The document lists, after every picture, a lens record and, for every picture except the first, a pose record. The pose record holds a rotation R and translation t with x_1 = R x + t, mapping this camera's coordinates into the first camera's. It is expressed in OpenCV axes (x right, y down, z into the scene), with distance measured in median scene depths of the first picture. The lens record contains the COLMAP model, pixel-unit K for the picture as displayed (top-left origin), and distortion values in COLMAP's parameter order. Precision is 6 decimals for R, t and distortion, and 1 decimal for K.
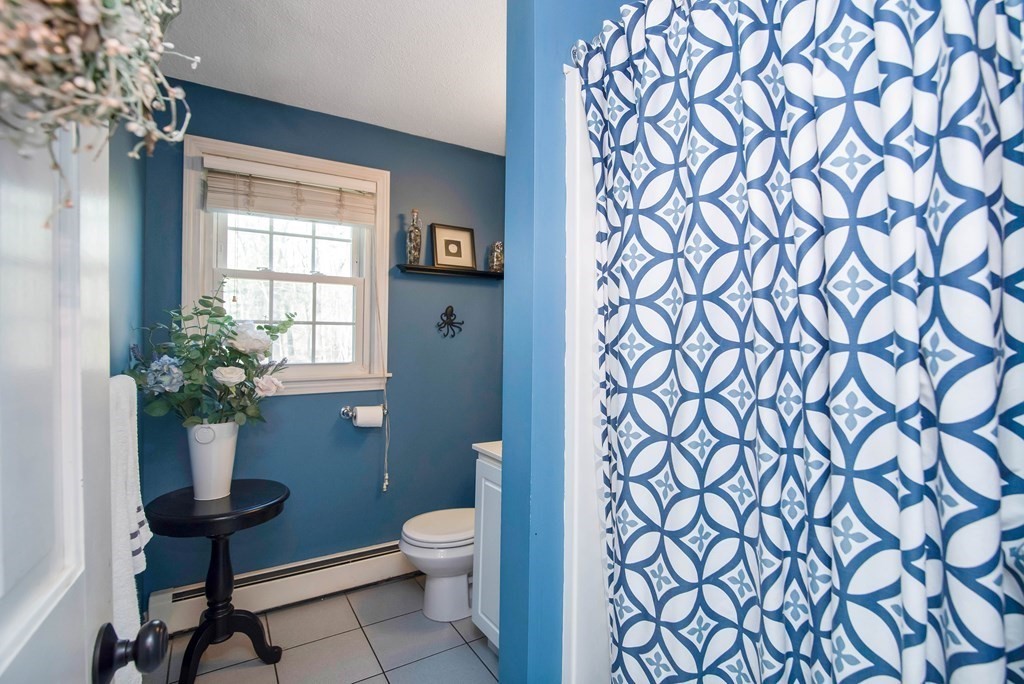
lens RADIAL K [[473.8, 0, 516.2], [0, 473.8, 346.5], [0, 0, 1]] dist [-0.026815, 0.000285]
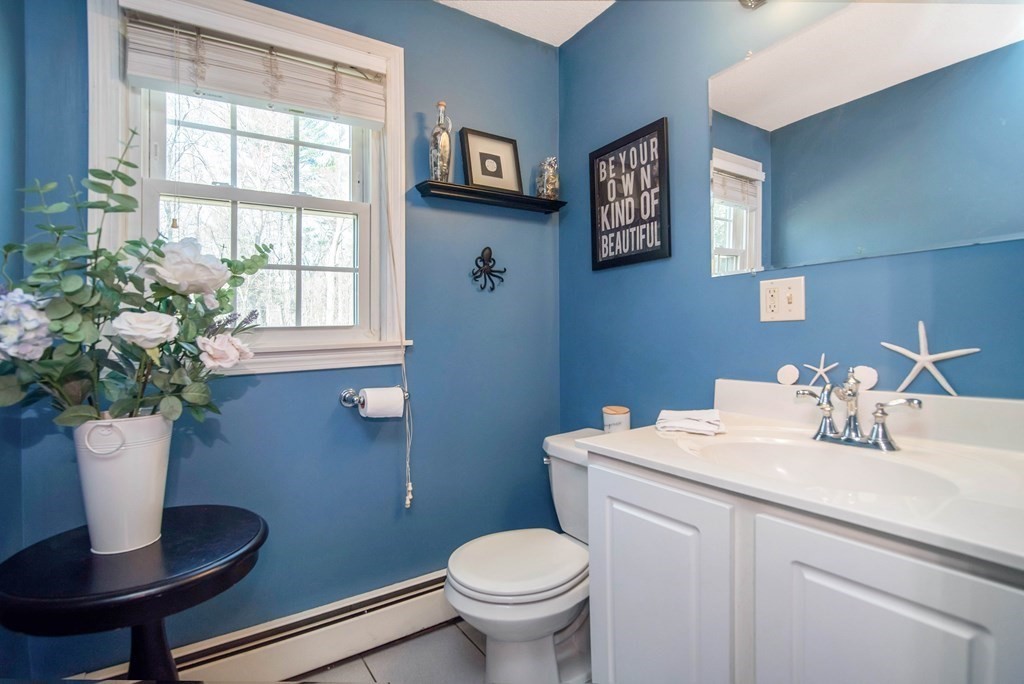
lens RADIAL K [[484.3, 0, 512.0], [0, 484.3, 342.0], [0, 0, 1]] dist [-0.028279, 0.000569]
pose [[0.999620, -0.020052, 0.018923, -0.133339], [0.019597, 0.999521, 0.023936, 0.046897], [-0.019394, -0.023556, 0.999534, 0.289988]]
